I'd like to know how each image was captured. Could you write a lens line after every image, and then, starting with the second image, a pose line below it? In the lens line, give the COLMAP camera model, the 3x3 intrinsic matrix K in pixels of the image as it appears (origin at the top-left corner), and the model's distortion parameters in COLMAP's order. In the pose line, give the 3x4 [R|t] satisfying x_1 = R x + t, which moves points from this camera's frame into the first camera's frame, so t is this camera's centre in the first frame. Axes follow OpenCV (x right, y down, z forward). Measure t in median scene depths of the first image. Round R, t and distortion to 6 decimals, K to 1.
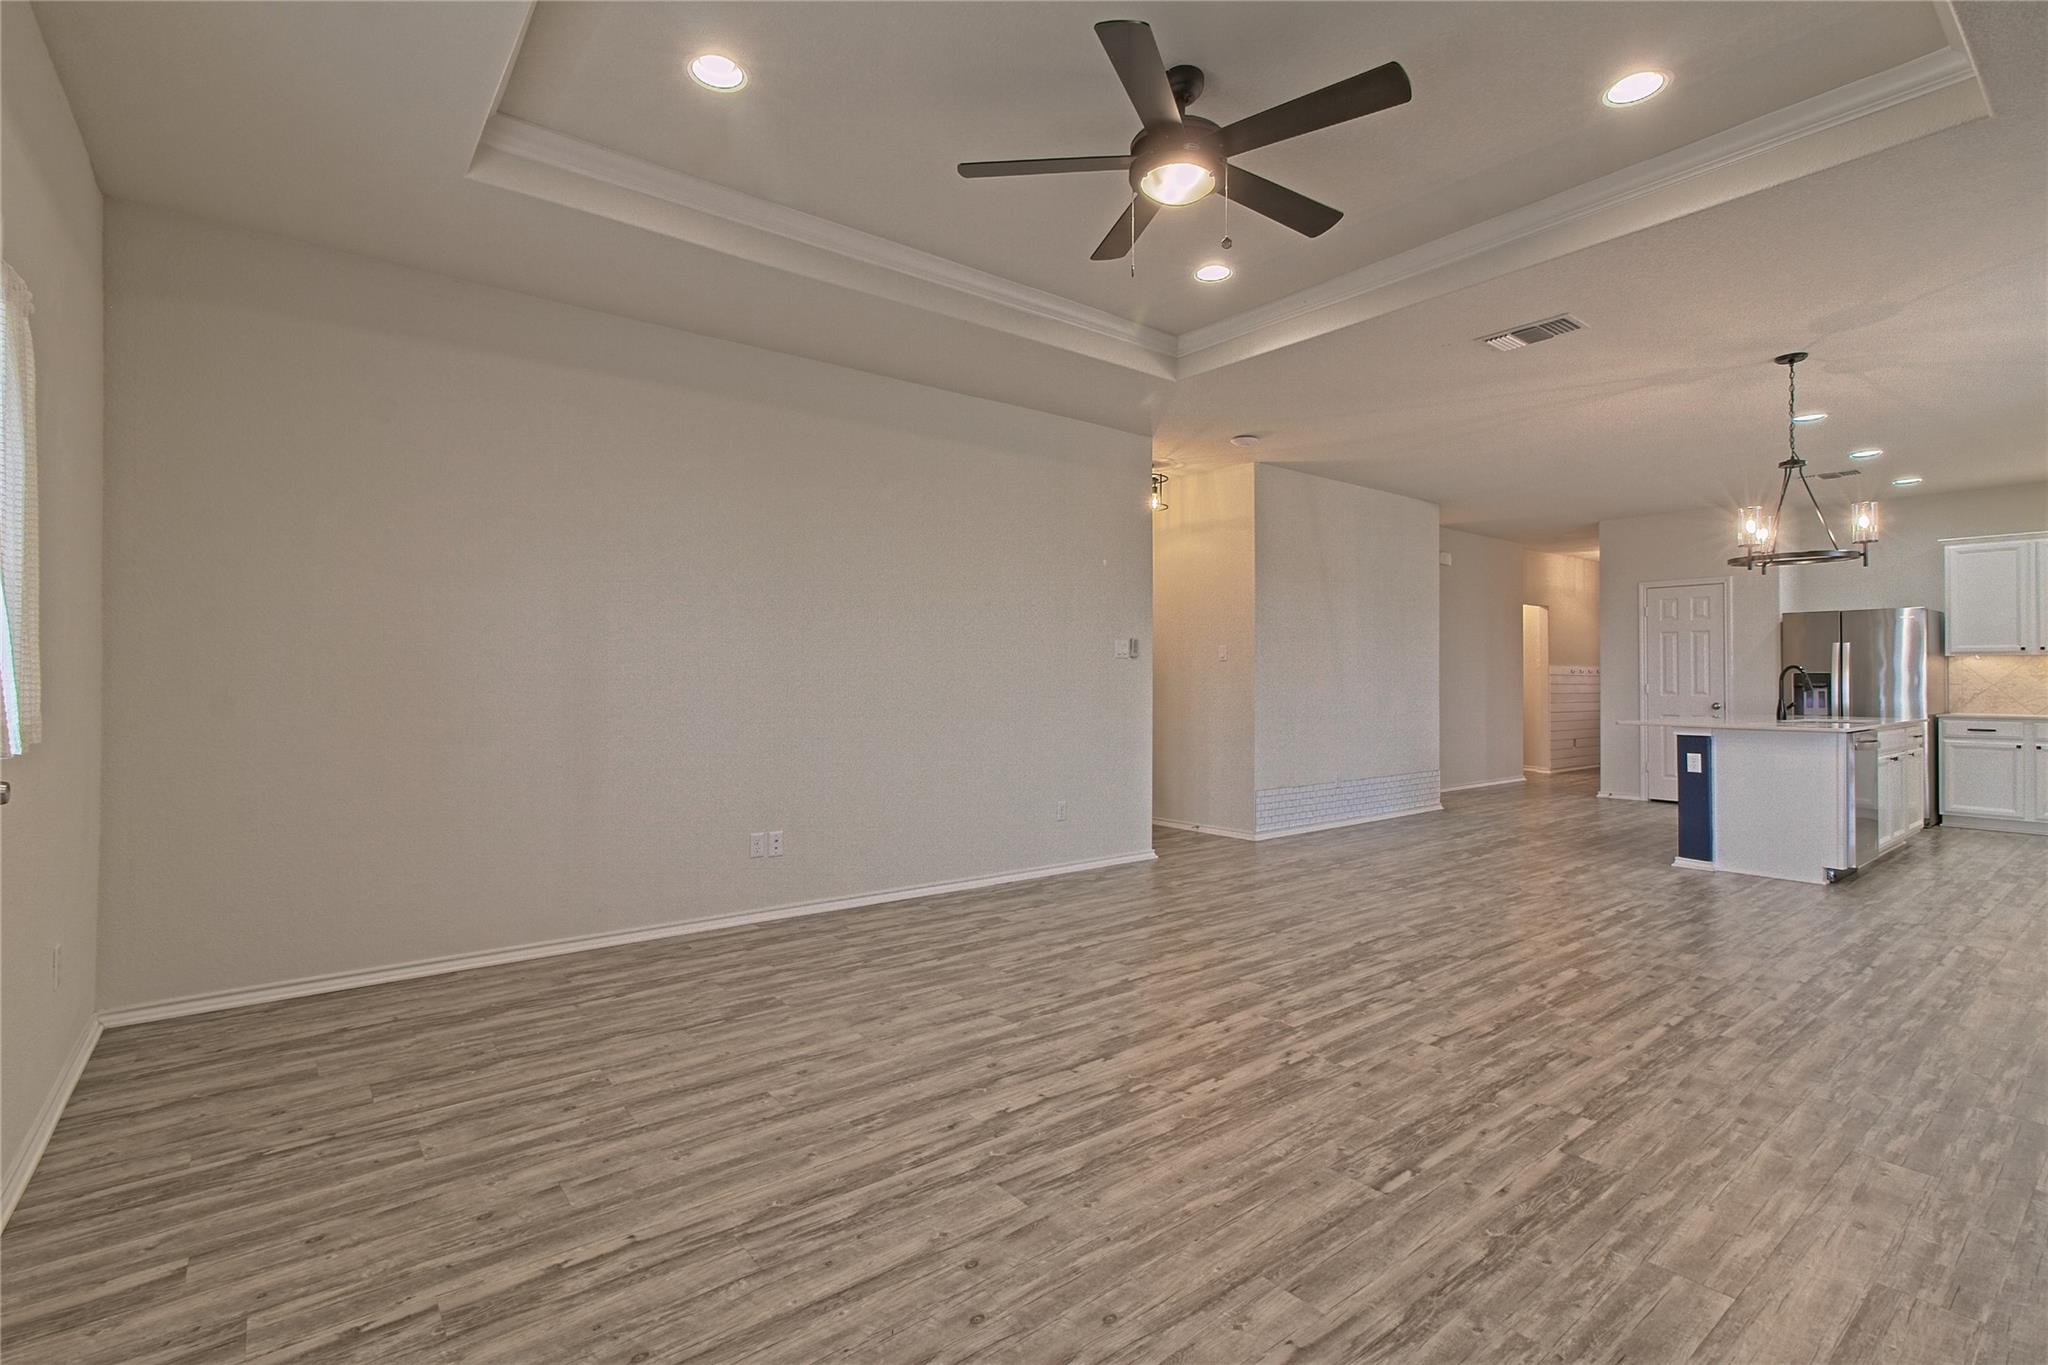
lens RADIAL K [[939.3, 0, 1016.7], [0, 939.3, 677.3], [0, 0, 1]] dist [-0.002066, 0.000704]
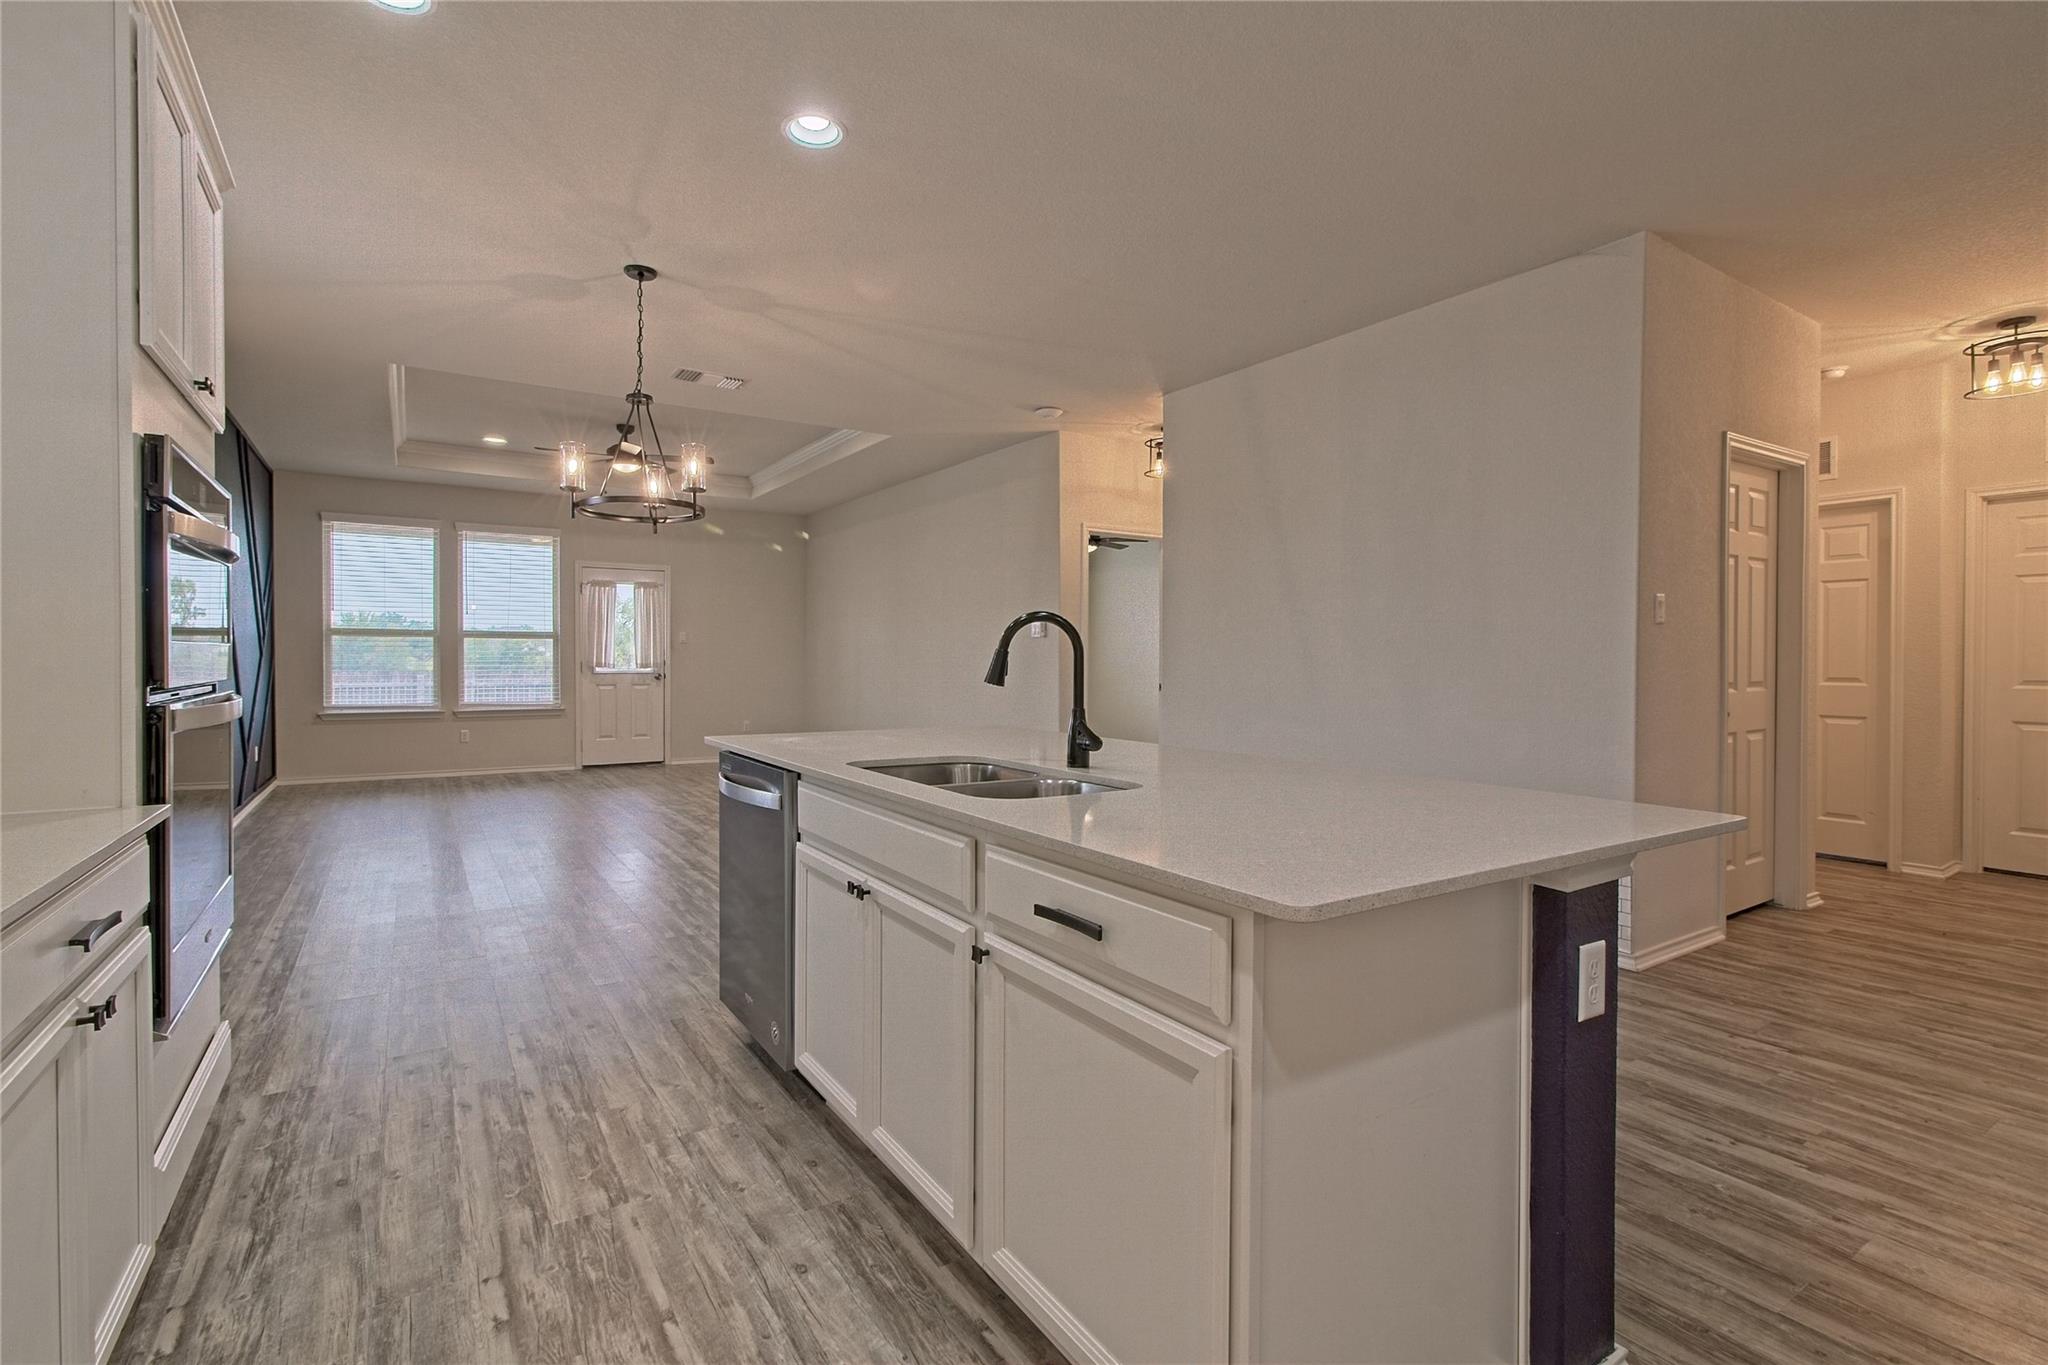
lens RADIAL K [[945.1, 0, 1009.5], [0, 945.1, 669.5], [0, 0, 1]] dist [-0.010708, 0.001609]
pose [[-0.098644, 0.012377, -0.995046, 2.071752], [-0.000686, 0.999922, 0.012505, 0.007176], [0.995123, 0.001916, -0.098628, 1.782383]]
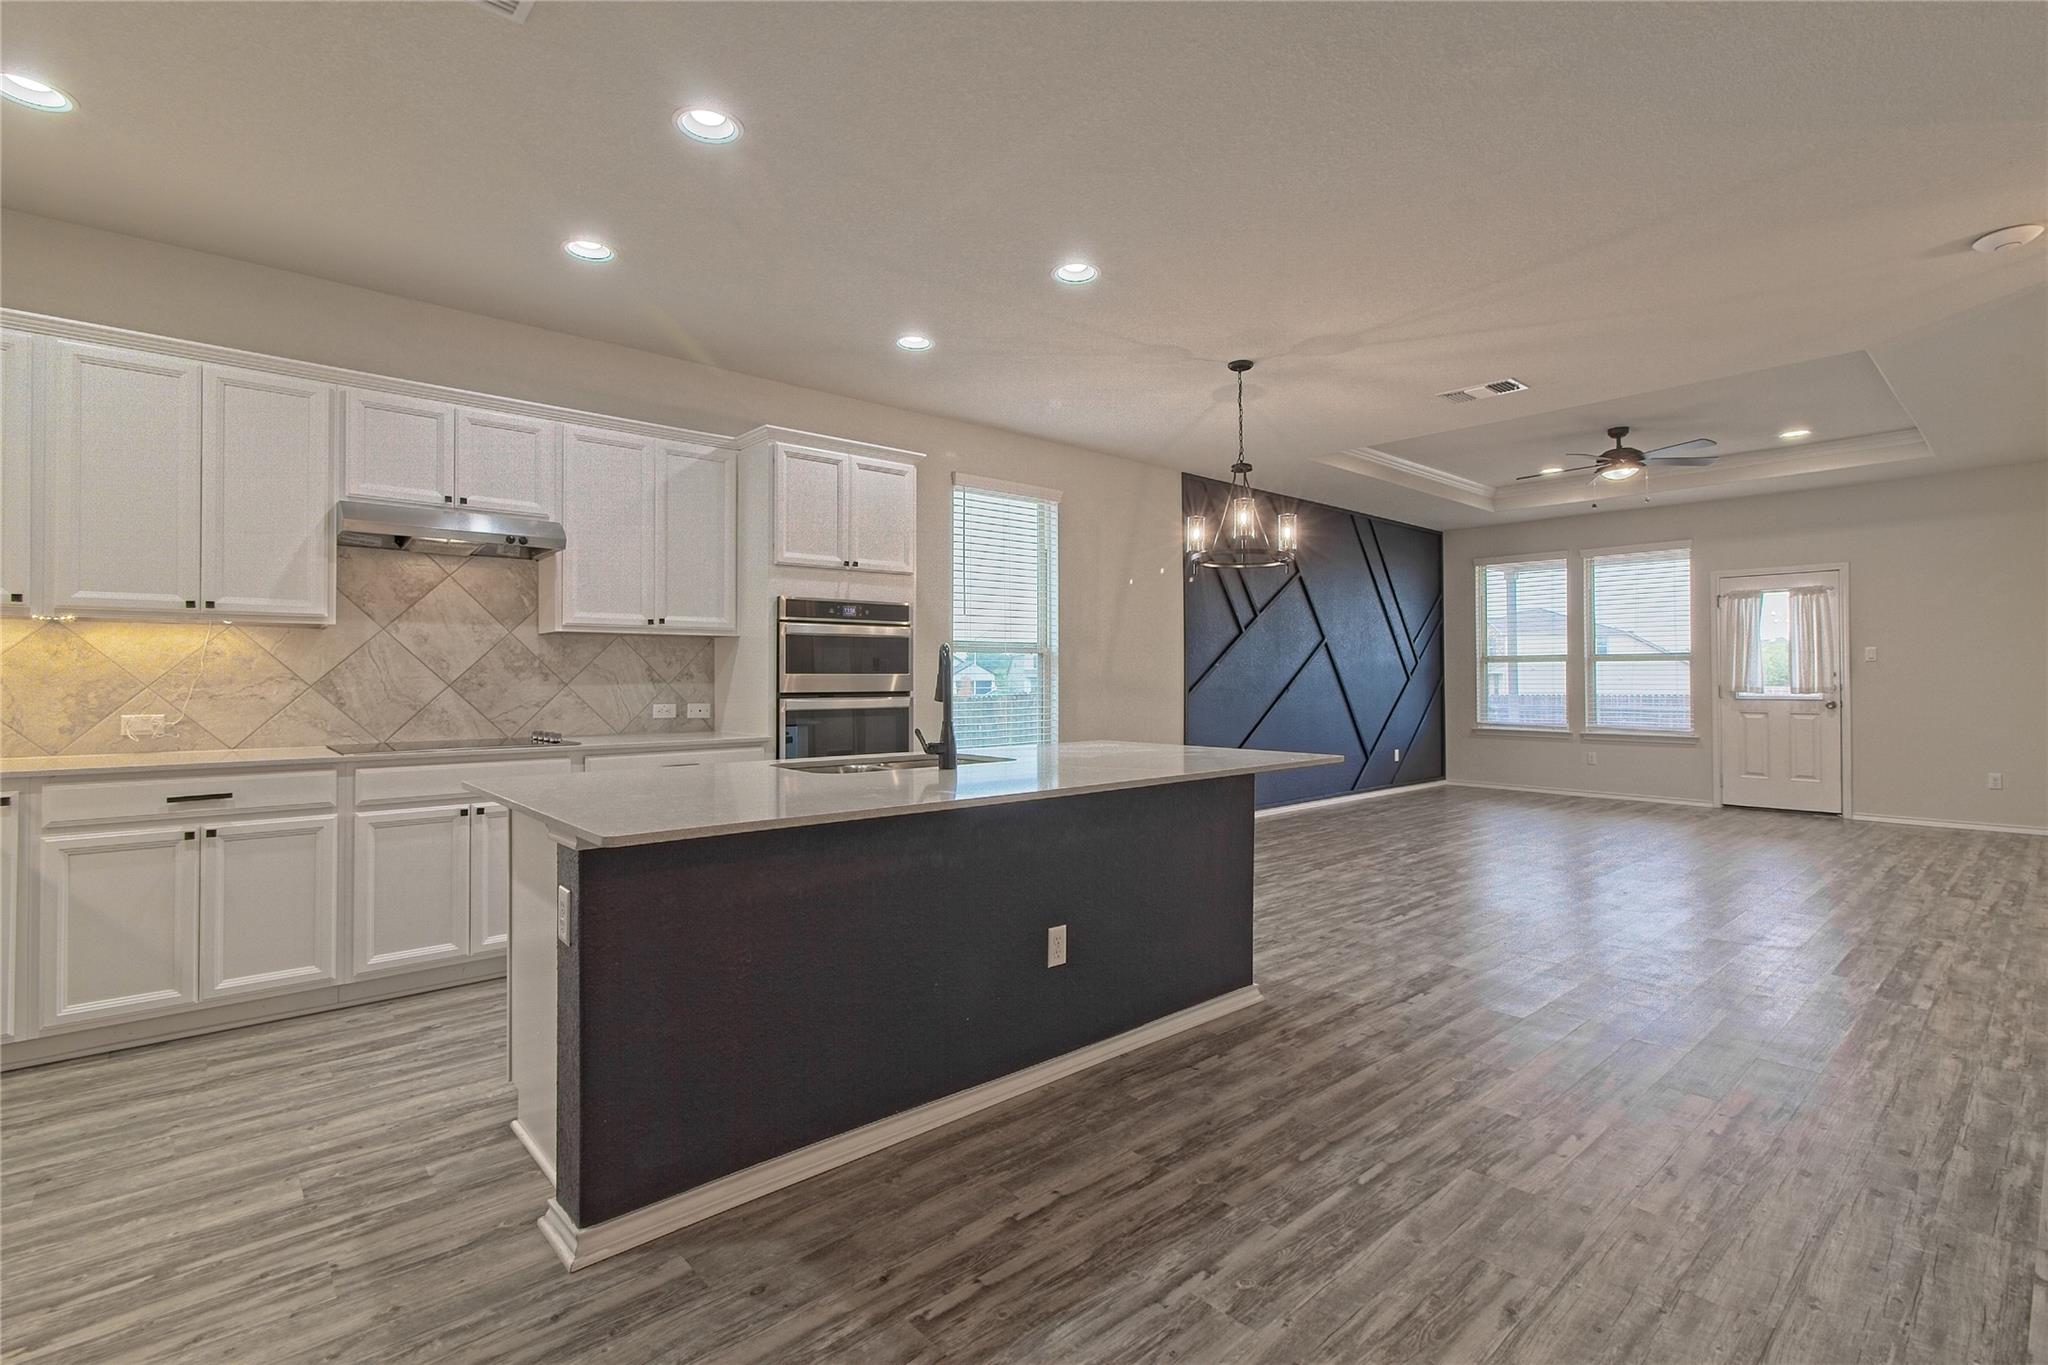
lens RADIAL K [[940.9, 0, 1016.1], [0, 940.9, 668.6], [0, 0, 1]] dist [-0.003428, 0.001294]
pose [[-0.998429, -0.000123, -0.056034, 1.427393], [0.000677, 0.999898, -0.014274, 0.009489], [0.056030, -0.014290, -0.998327, 2.539894]]
